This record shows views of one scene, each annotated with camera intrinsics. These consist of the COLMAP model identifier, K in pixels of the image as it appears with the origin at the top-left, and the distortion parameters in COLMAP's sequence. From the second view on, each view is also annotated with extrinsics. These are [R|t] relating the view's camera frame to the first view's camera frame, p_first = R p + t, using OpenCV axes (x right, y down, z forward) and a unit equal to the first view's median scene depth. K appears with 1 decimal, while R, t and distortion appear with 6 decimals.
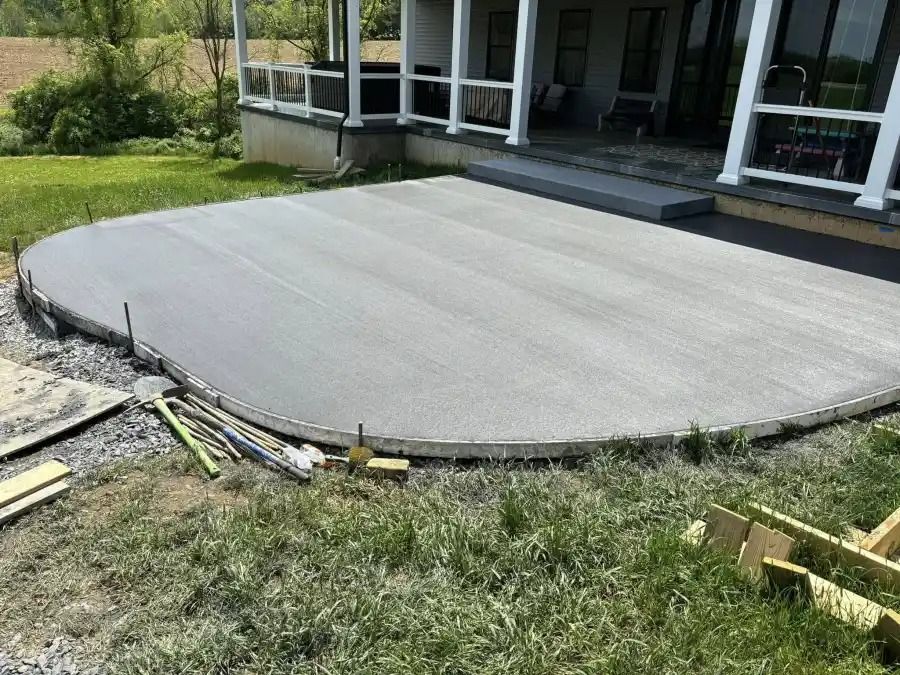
lens RADIAL K [[670.2, 0, 450.0], [0, 670.2, 337.5], [0, 0, 1]] dist [0.001410, -0.000057]
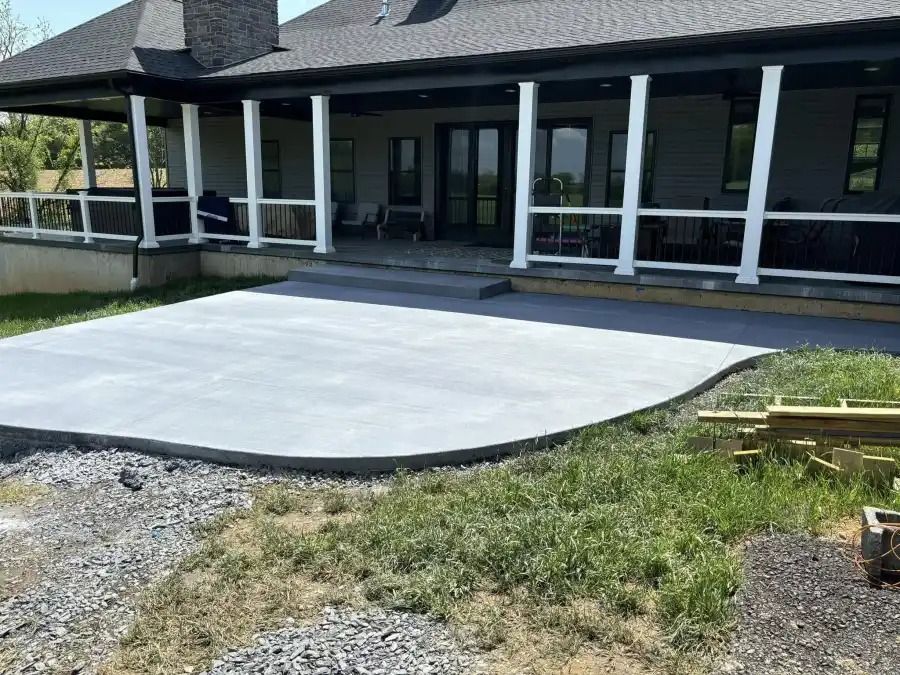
lens RADIAL K [[670.2, 0, 450.0], [0, 670.2, 337.5], [0, 0, 1]] dist [0.001410, -0.000057]
pose [[0.922083, -0.111398, 0.370612, -0.120532], [0.170064, 0.976888, -0.129488, 0.025990], [-0.347622, 0.182426, 0.919717, -0.064006]]
